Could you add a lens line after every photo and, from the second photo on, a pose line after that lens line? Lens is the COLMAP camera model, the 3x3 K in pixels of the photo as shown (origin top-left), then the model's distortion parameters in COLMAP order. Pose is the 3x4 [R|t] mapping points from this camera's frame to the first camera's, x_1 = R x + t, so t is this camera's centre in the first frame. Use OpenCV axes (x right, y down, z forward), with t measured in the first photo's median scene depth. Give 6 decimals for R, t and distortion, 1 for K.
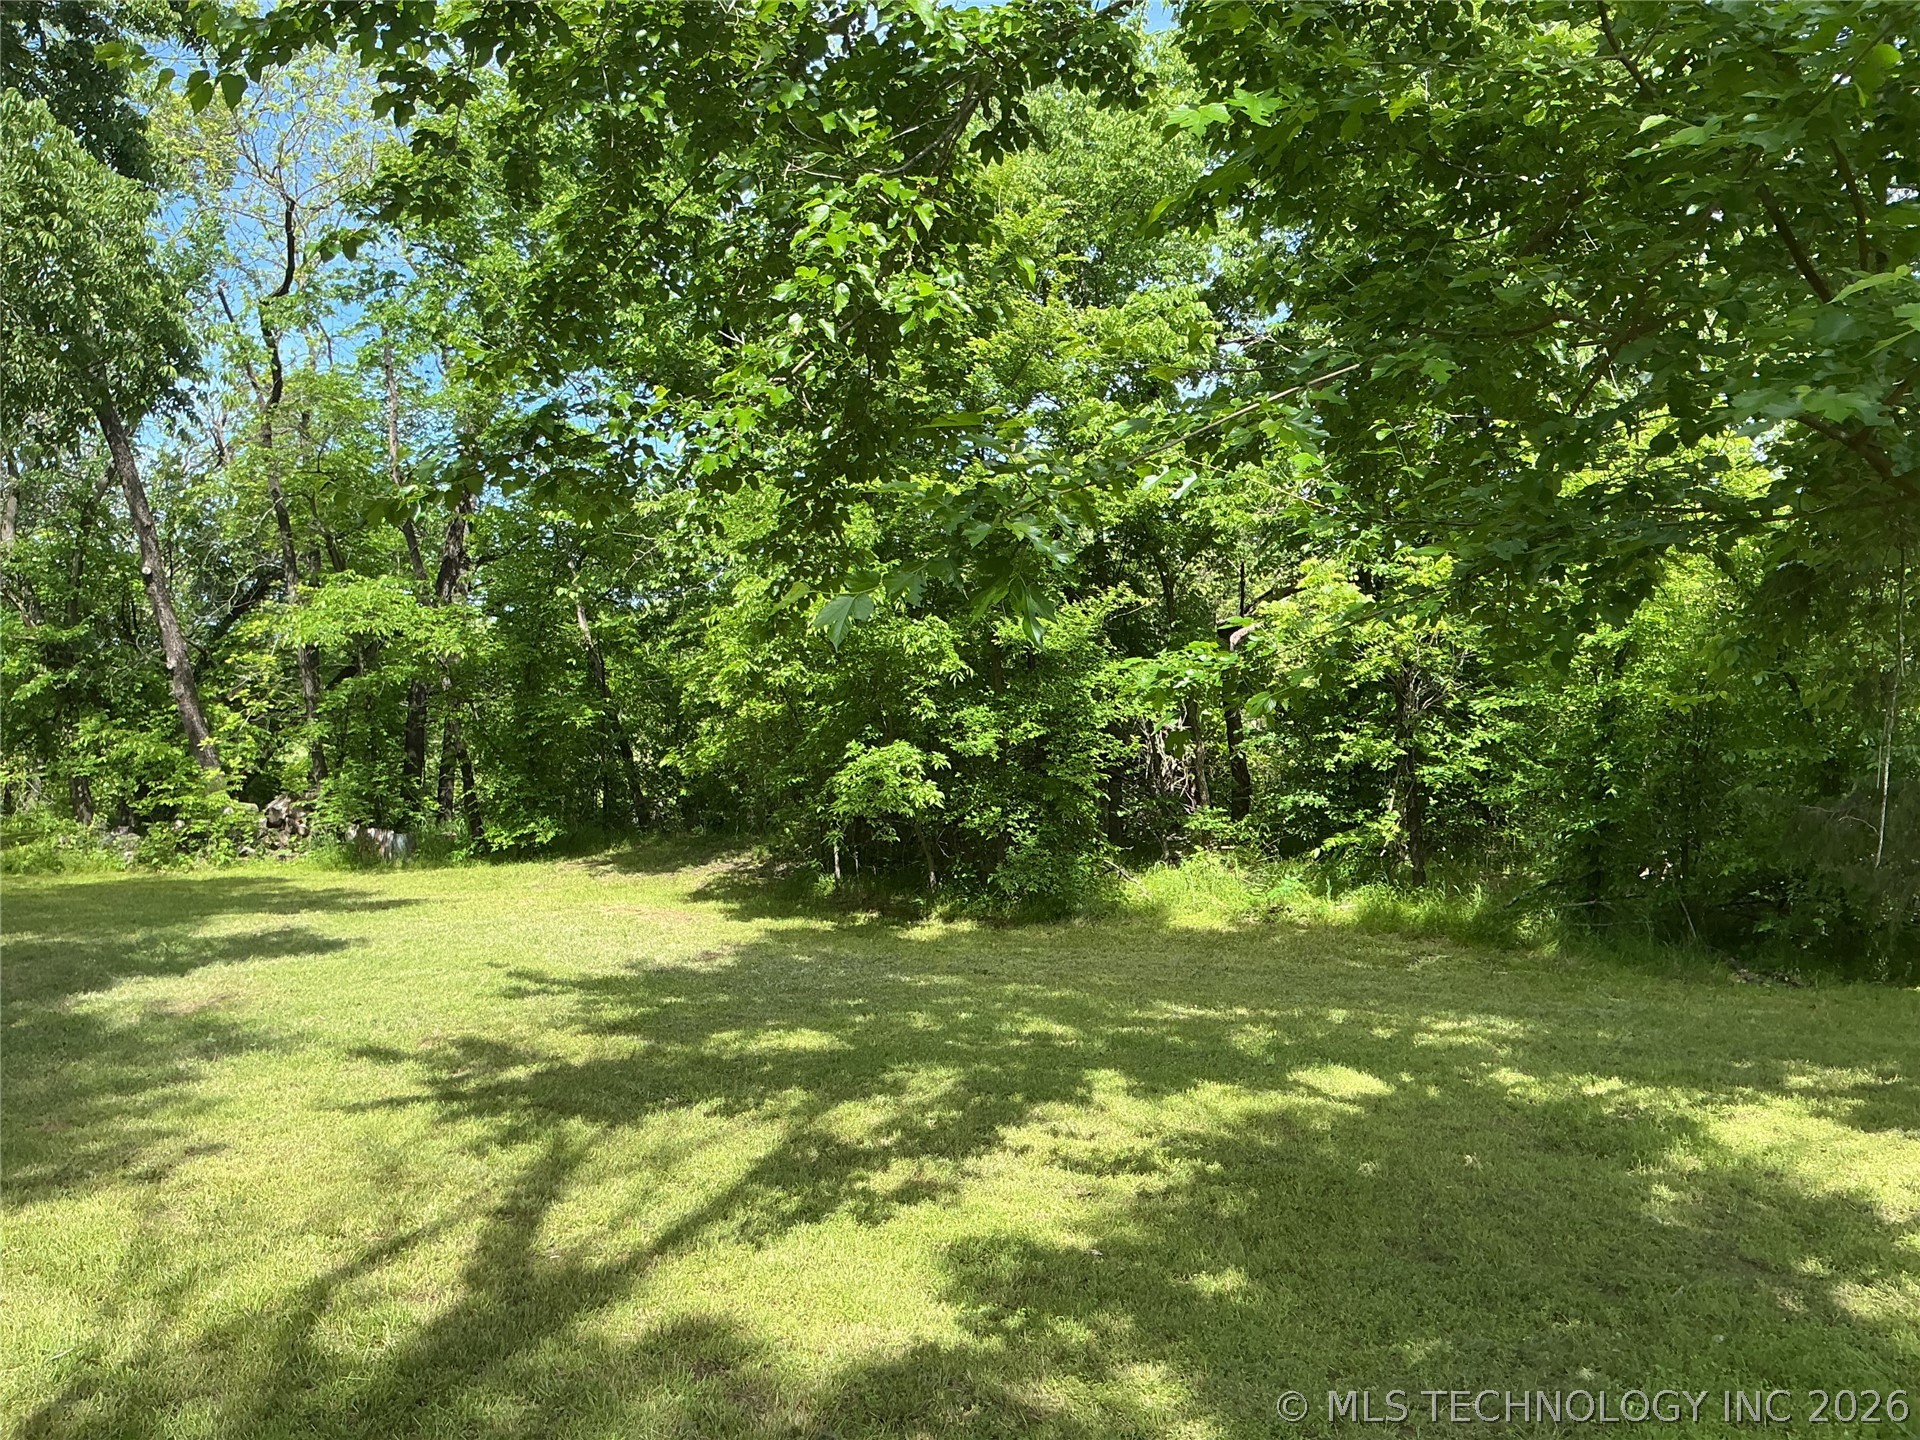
lens RADIAL K [[1579.0, 0, 960.0], [0, 1579.0, 720.0], [0, 0, 1]] dist [0.130322, -0.246725]
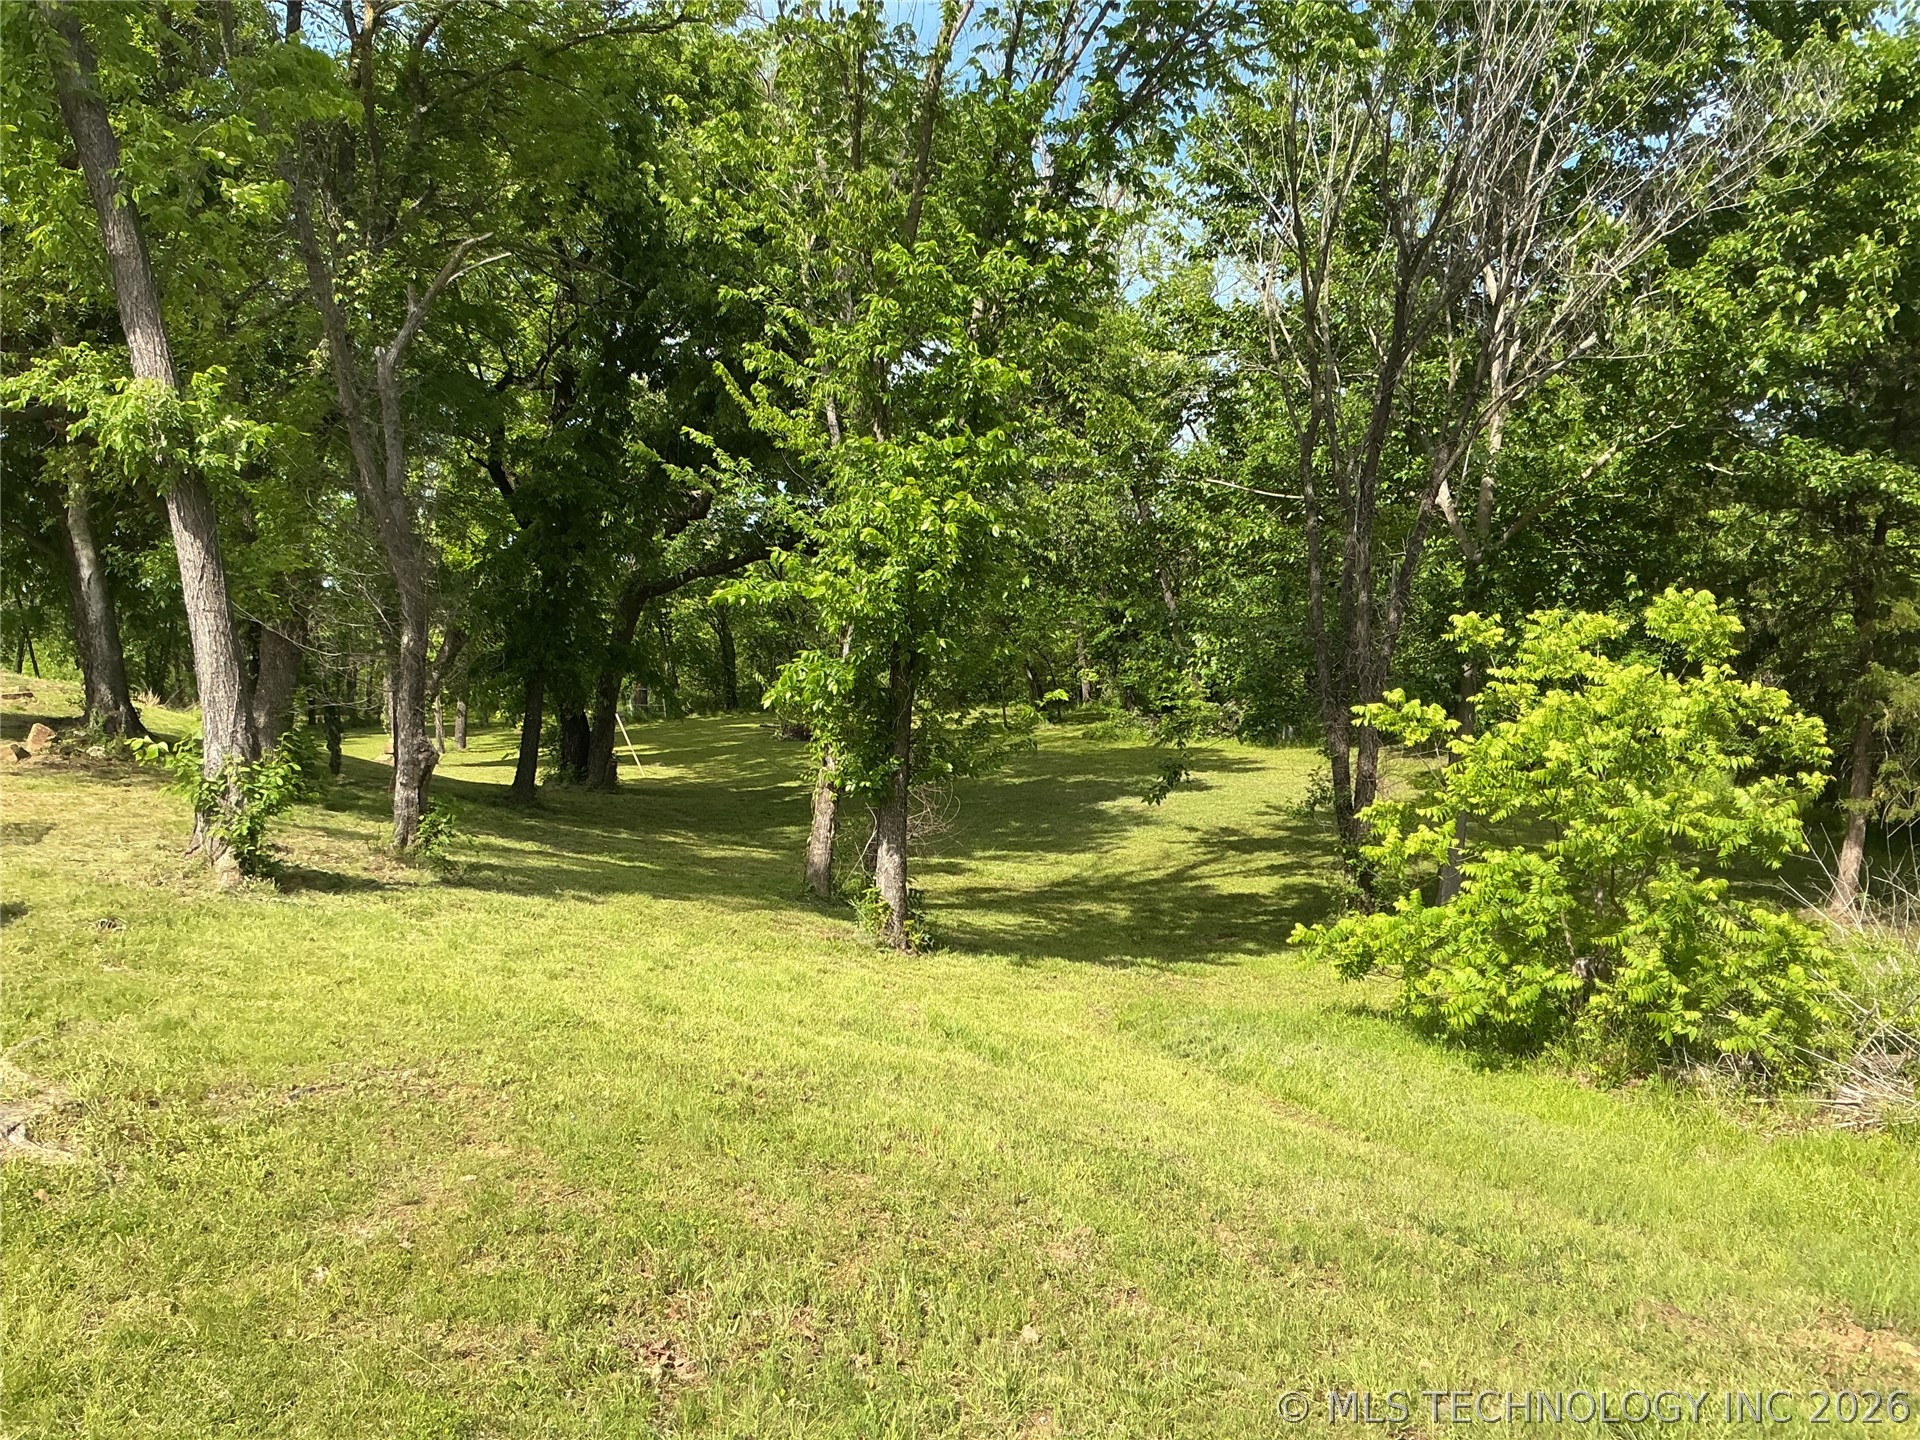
lens RADIAL K [[1579.0, 0, 960.0], [0, 1579.0, 720.0], [0, 0, 1]] dist [0.130322, -0.246725]
pose [[0.804209, 0.032749, -0.593444, 0.367086], [0.020648, 0.996339, 0.082965, -0.082165], [0.593988, -0.078974, 0.800588, -0.547429]]
